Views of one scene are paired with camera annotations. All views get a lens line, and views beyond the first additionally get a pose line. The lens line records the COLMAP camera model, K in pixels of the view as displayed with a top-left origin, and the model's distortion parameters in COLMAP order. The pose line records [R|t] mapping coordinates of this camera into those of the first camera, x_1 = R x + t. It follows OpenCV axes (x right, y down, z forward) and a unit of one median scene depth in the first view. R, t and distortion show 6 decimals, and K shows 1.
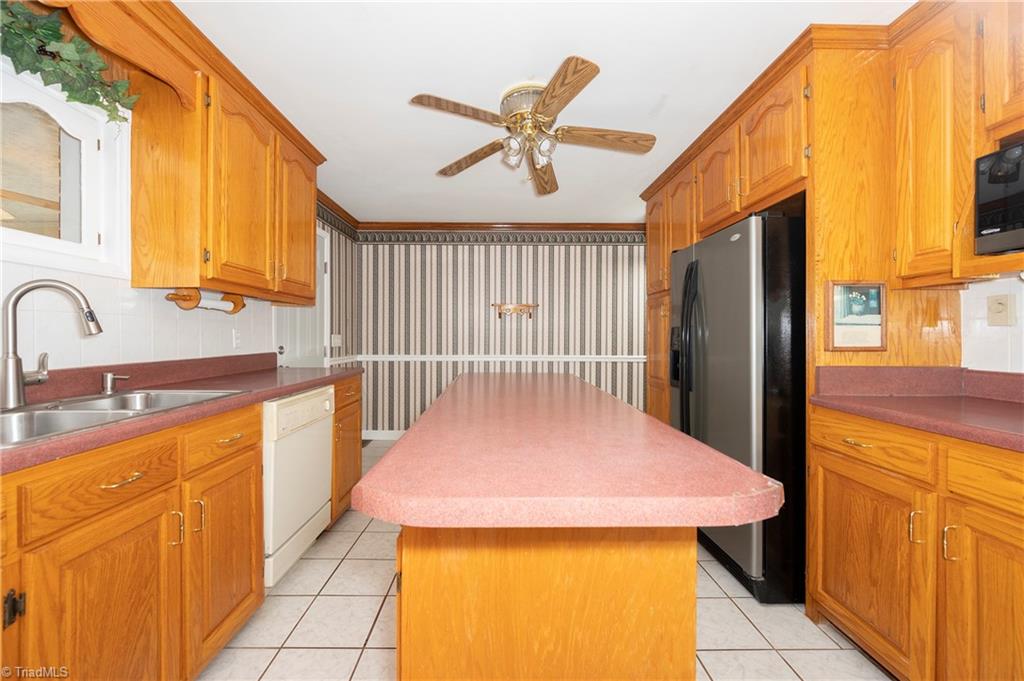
lens RADIAL K [[410.6, 0, 505.5], [0, 410.6, 333.1], [0, 0, 1]] dist [-0.004020, 0.000034]
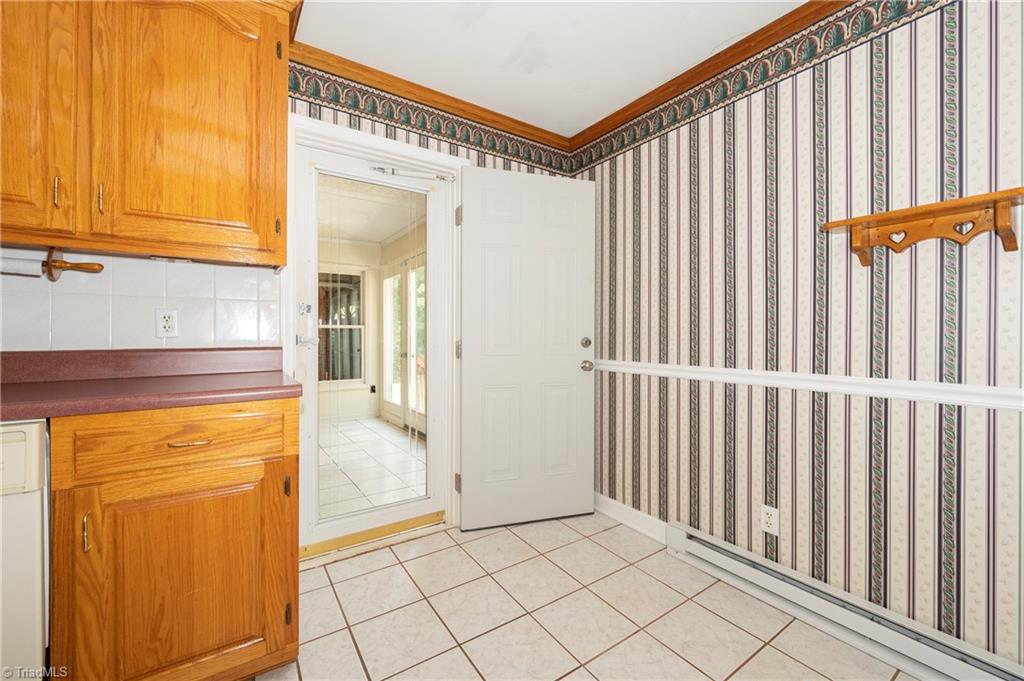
lens RADIAL K [[410.6, 0, 514.6], [0, 410.6, 333.9], [0, 0, 1]] dist [-0.004020, 0.000034]
pose [[0.551798, -0.005923, -0.833957, 0.239449], [0.002258, 0.999982, -0.005608, 0.047394], [0.833975, 0.001211, 0.551802, 1.373181]]
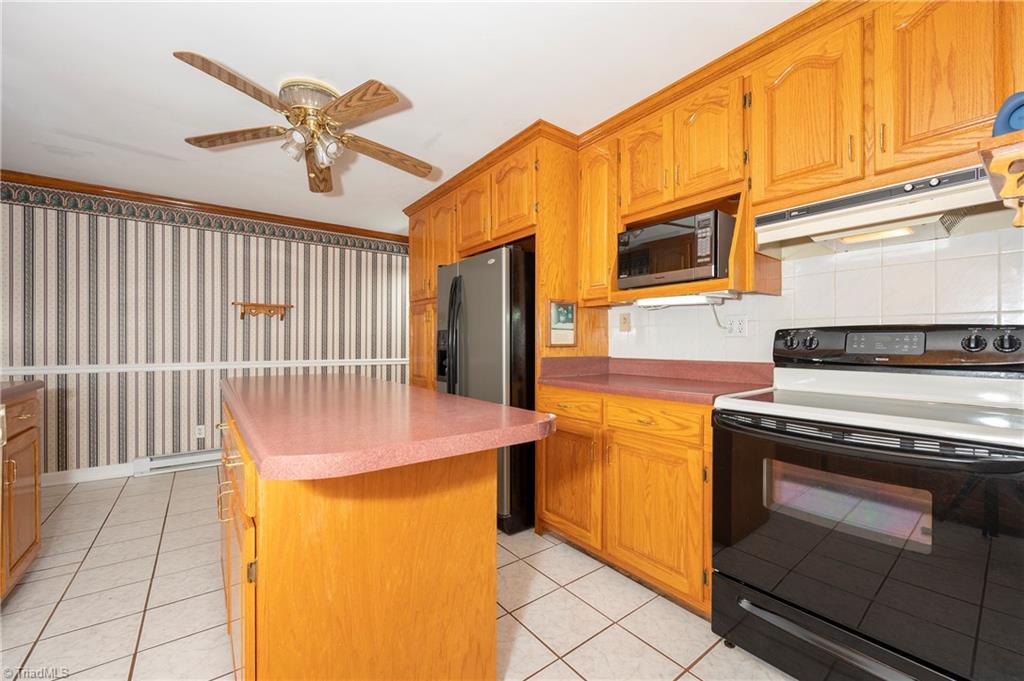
lens RADIAL K [[410.6, 0, 514.7], [0, 410.6, 343.4], [0, 0, 1]] dist [-0.004020, 0.000034]
pose [[0.799293, -0.001611, 0.600939, -0.173543], [-0.002153, 0.999982, 0.005544, 0.021005], [-0.600937, -0.005725, 0.799276, -0.092857]]
